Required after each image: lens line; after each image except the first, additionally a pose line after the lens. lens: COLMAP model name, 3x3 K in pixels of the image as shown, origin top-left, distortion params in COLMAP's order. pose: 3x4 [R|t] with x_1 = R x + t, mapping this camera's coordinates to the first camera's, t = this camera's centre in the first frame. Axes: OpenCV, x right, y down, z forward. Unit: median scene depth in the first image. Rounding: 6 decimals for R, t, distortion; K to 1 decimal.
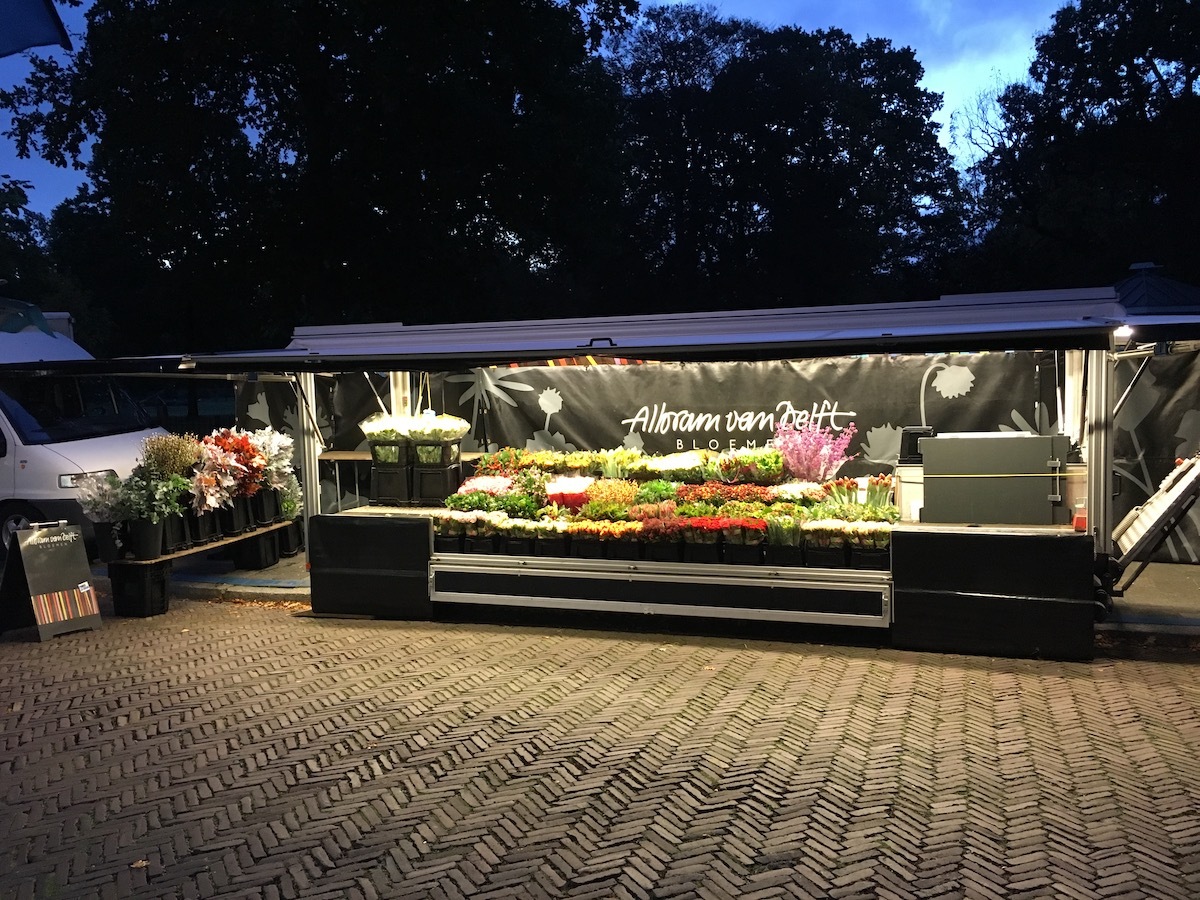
lens RADIAL K [[1069.1, 0, 609.5], [0, 1069.1, 476.3], [0, 0, 1]] dist [0.011462, -0.023996]
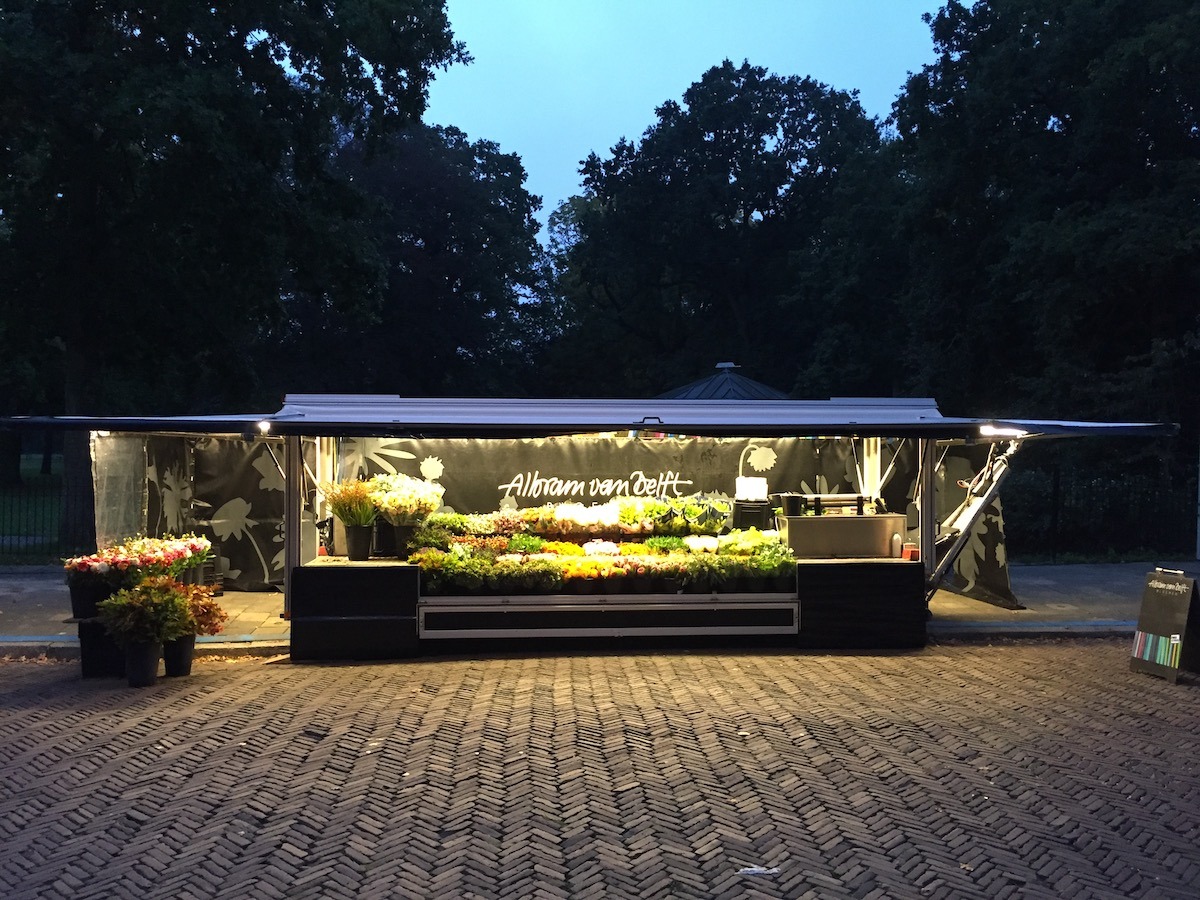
lens RADIAL K [[1092.1, 0, 608.3], [0, 1092.1, 450.2], [0, 0, 1]] dist [0.037215, 0.000000]
pose [[0.910064, 0.028451, 0.413490, -0.380804], [0.009654, 0.995915, -0.089773, 0.017137], [-0.414356, 0.085691, 0.906072, -0.120031]]
